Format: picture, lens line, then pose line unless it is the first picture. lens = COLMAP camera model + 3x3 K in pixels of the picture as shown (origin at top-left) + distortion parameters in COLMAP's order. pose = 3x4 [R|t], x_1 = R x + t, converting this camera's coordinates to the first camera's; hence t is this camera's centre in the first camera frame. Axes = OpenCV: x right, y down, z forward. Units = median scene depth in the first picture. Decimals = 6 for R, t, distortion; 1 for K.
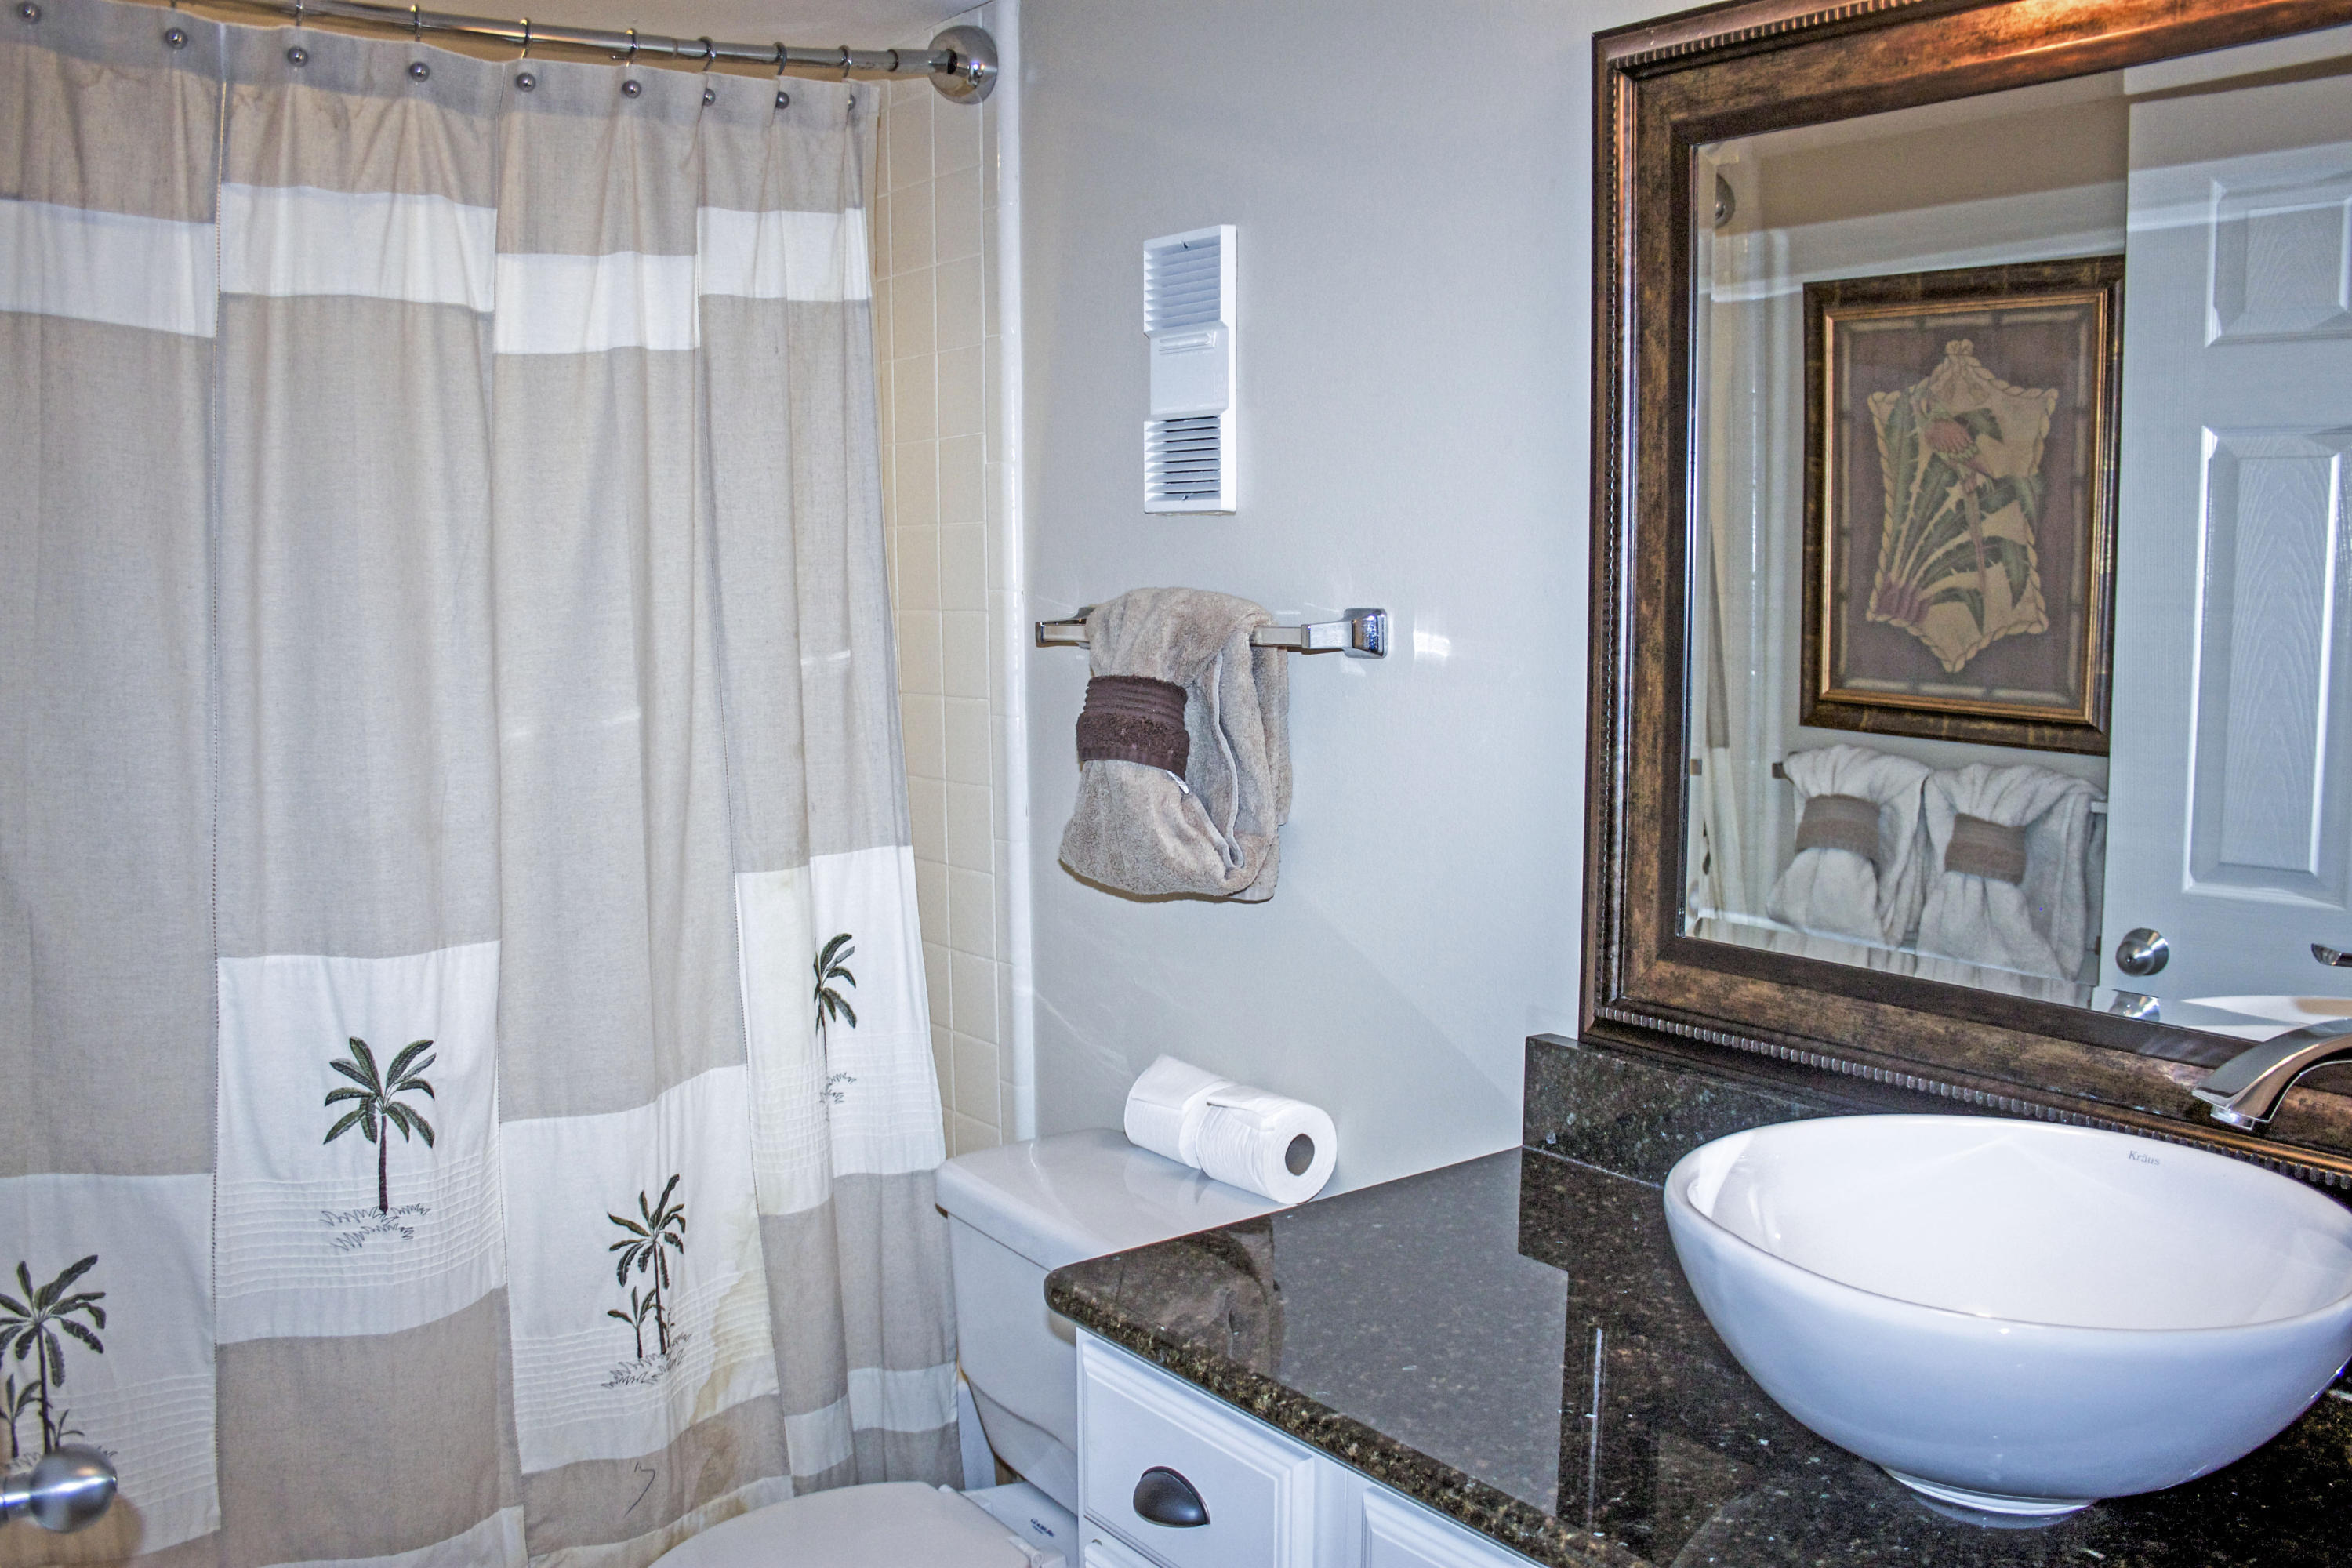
lens RADIAL K [[1957.1, 0, 1180.1], [0, 1957.1, 798.7], [0, 0, 1]] dist [-0.165806, 0.147712]
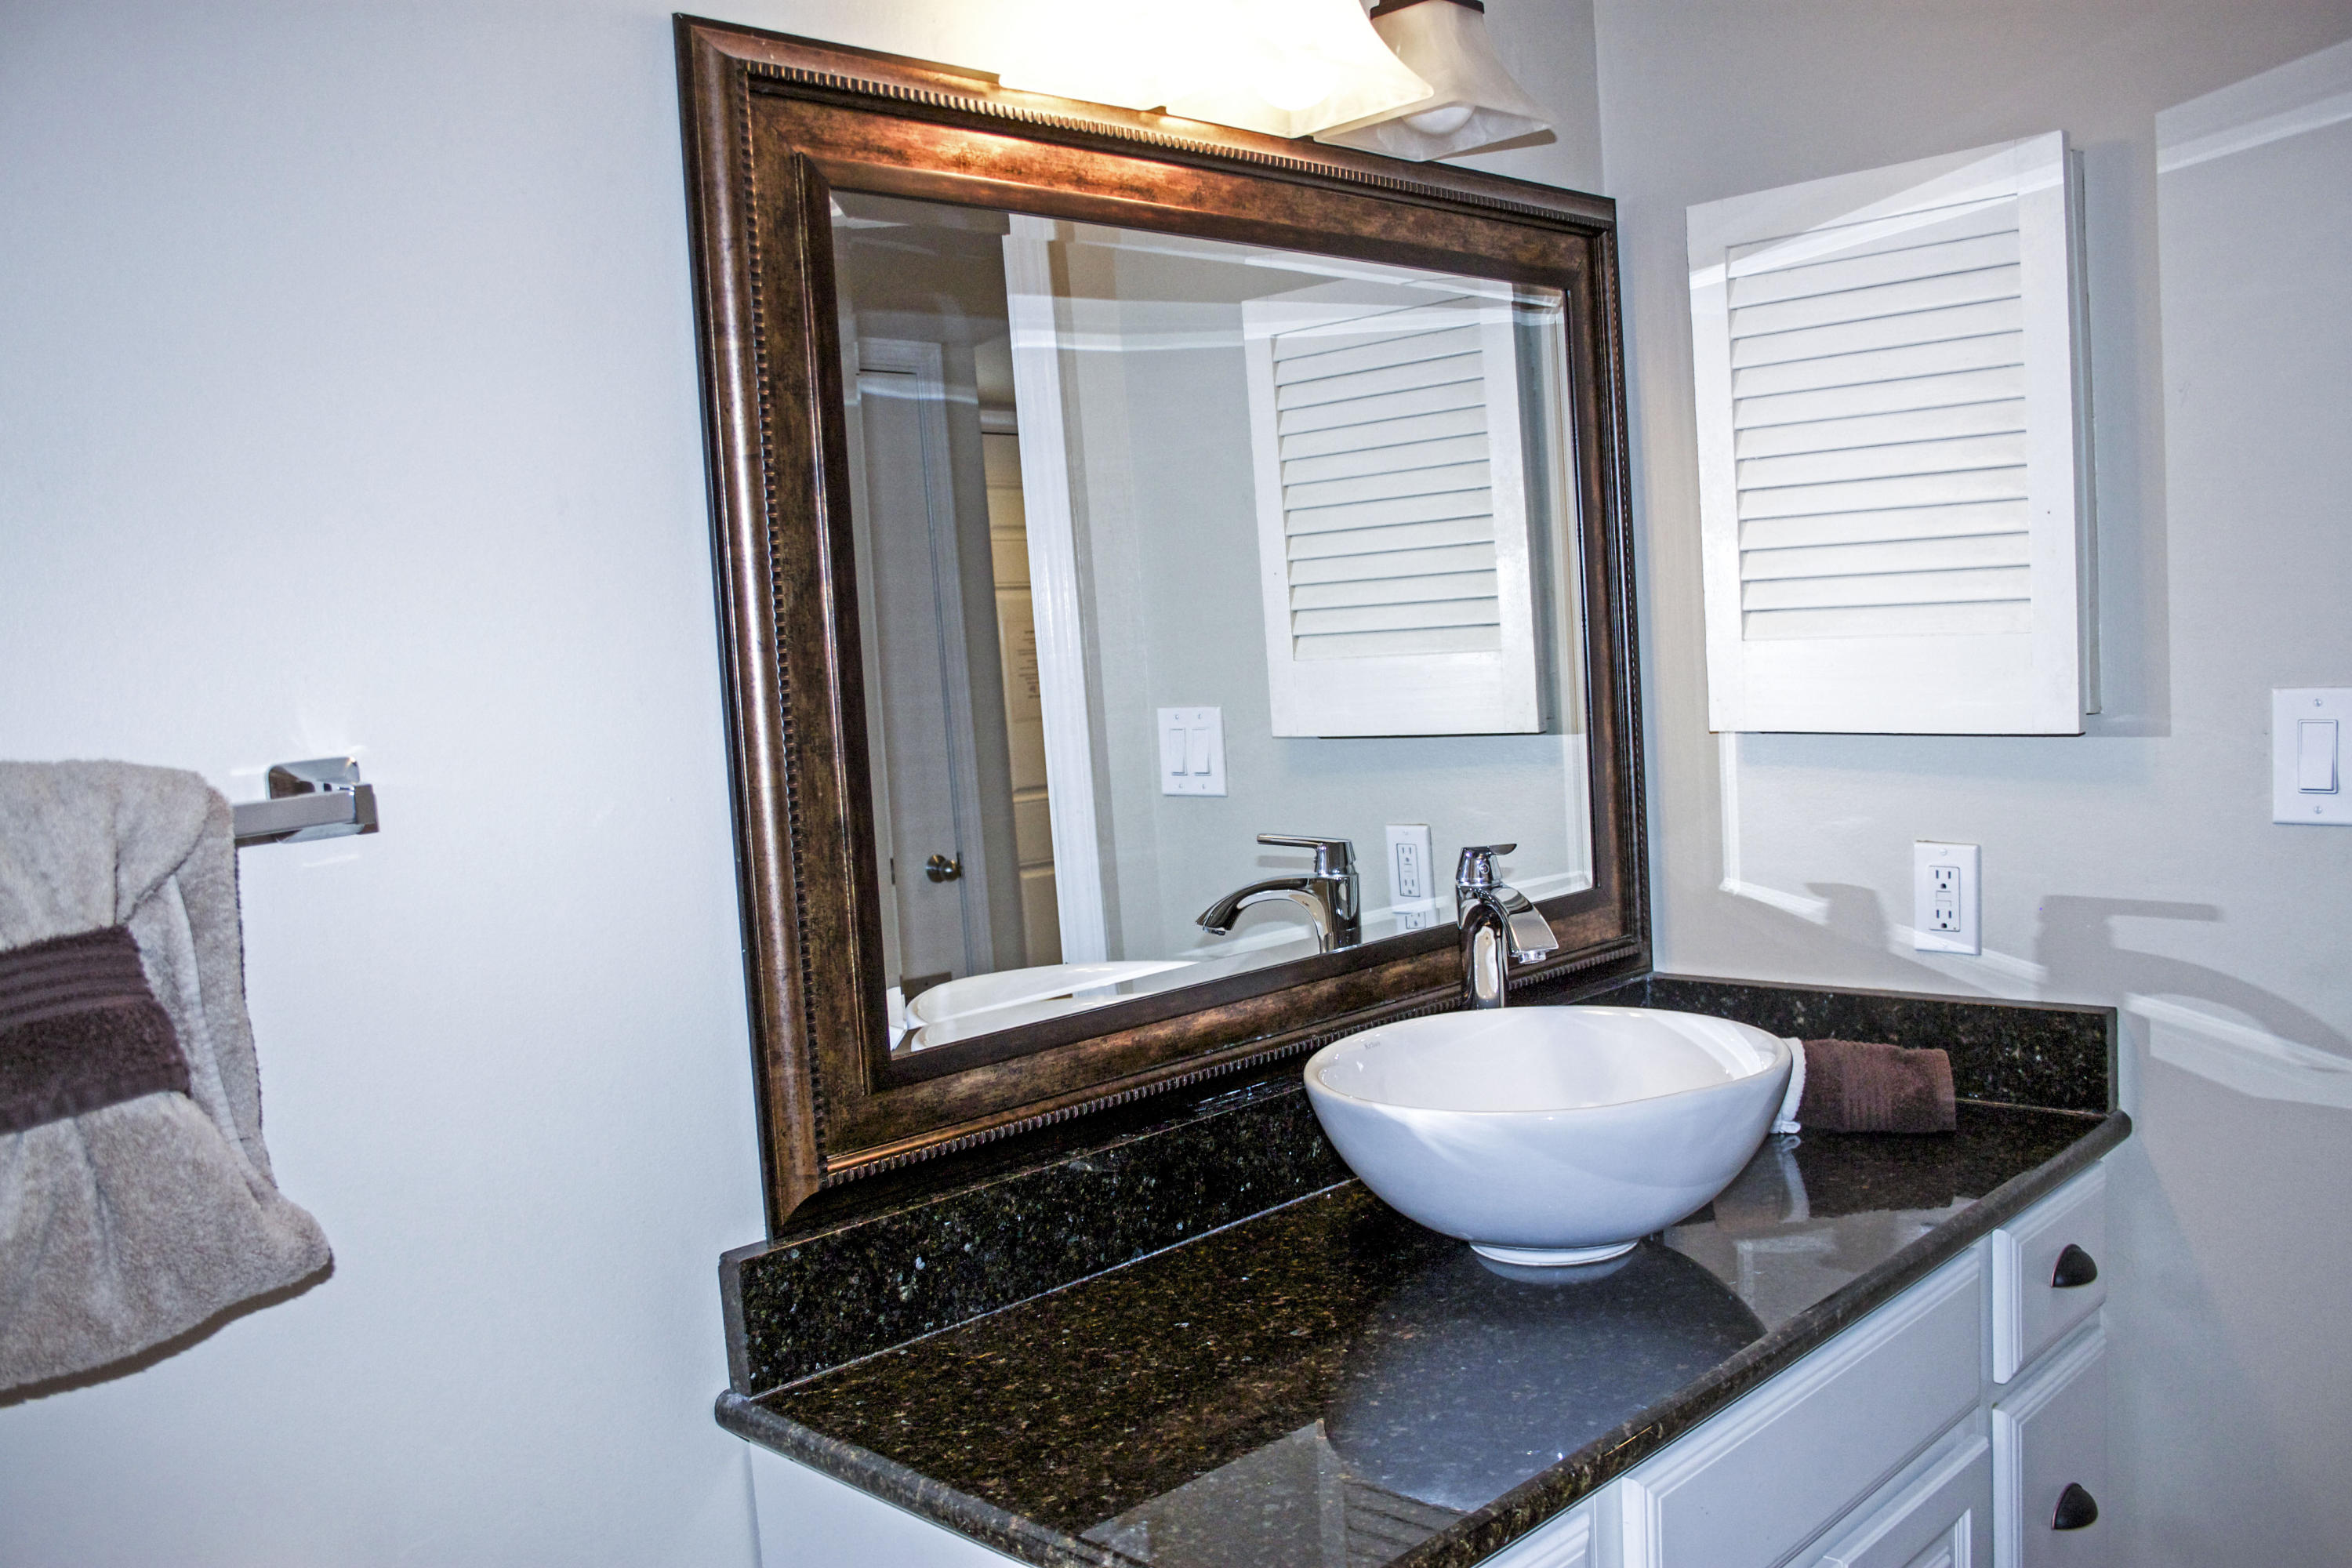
lens RADIAL K [[1957.1, 0, 1180.1], [0, 1957.1, 798.7], [0, 0, 1]] dist [-0.165806, 0.147712]
pose [[-0.120662, -0.076627, 0.989732, -0.671889], [0.184085, 0.977997, 0.098161, -0.115917], [-0.975476, 0.194039, -0.103901, 0.979595]]
